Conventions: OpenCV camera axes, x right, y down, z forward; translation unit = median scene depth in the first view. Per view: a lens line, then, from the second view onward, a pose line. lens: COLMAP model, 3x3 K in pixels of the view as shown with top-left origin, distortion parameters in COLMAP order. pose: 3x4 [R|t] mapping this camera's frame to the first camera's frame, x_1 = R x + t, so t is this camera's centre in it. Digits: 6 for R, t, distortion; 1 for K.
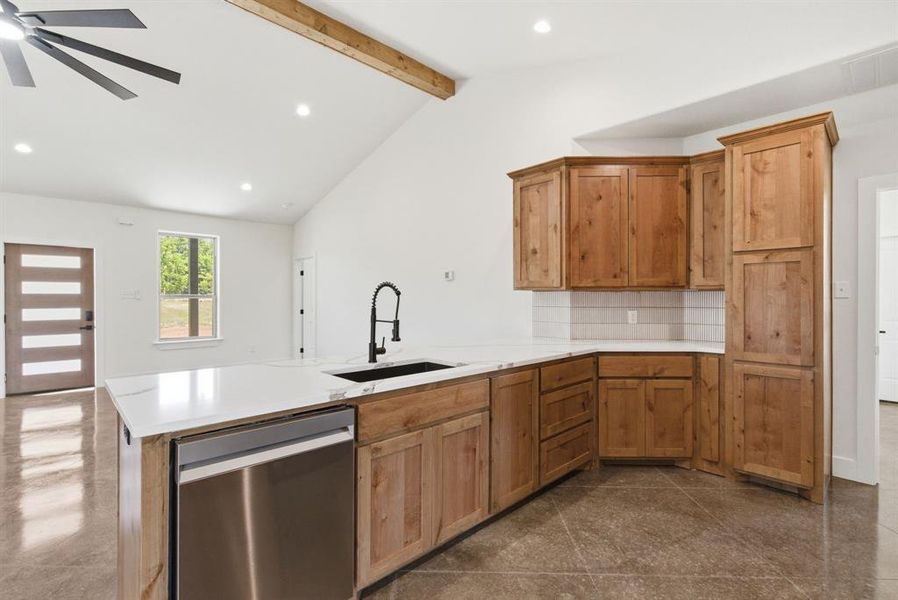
lens RADIAL K [[416.7, 0, 442.7], [0, 416.7, 298.9], [0, 0, 1]] dist [0.003952, 0.000213]
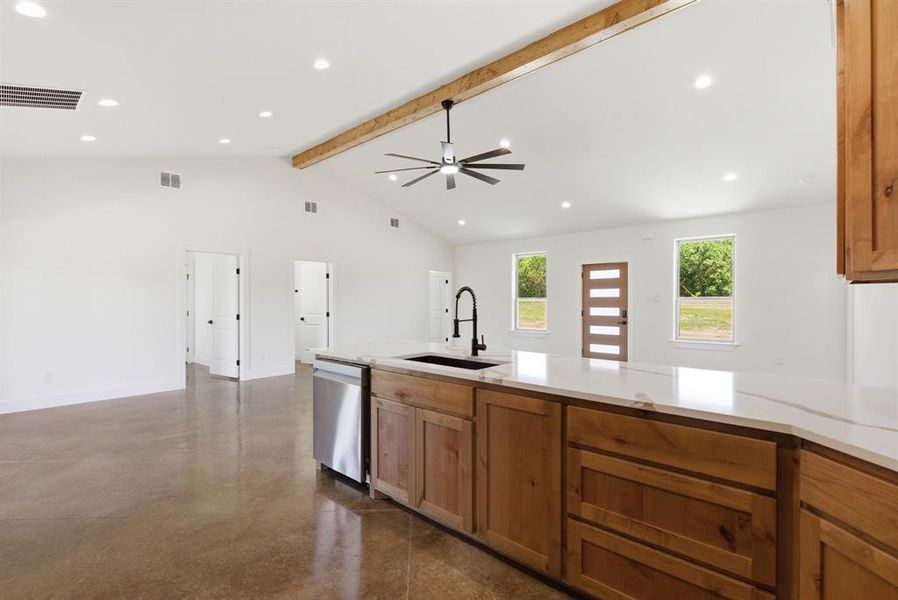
lens RADIAL K [[411.8, 0, 445.4], [0, 411.8, 302.8], [0, 0, 1]] dist [0.004086, -0.000170]
pose [[0.068565, 0.007160, -0.997621, 0.749786], [-0.002894, 0.999971, 0.006978, -0.002535], [0.997642, 0.002409, 0.068584, 0.644692]]
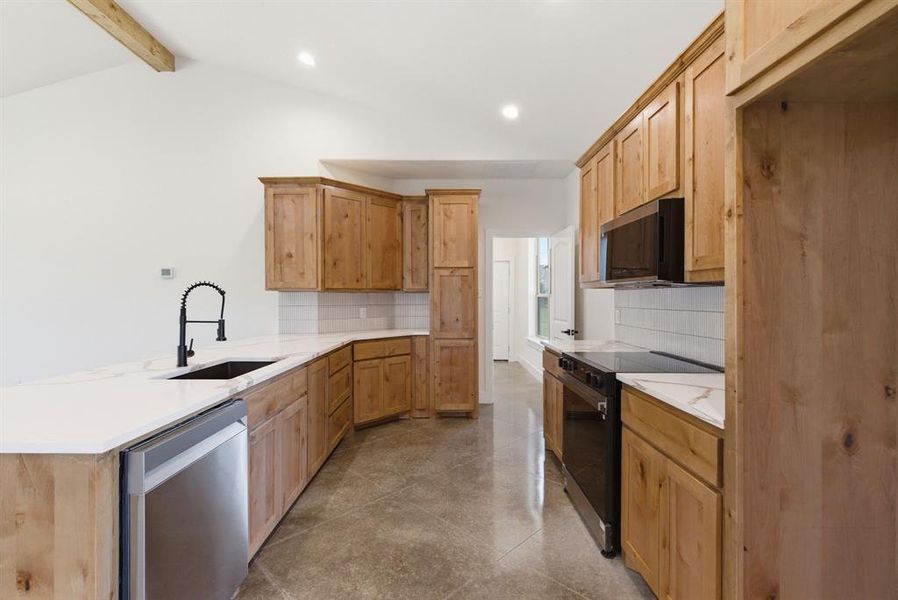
lens RADIAL K [[411.8, 0, 445.4], [0, 411.8, 302.8], [0, 0, 1]] dist [0.004086, -0.000170]
pose [[0.690921, -0.009840, 0.722863, -0.331891], [0.003996, 0.999944, 0.009792, 0.001794], [-0.722919, -0.003877, 0.690922, -0.053933]]
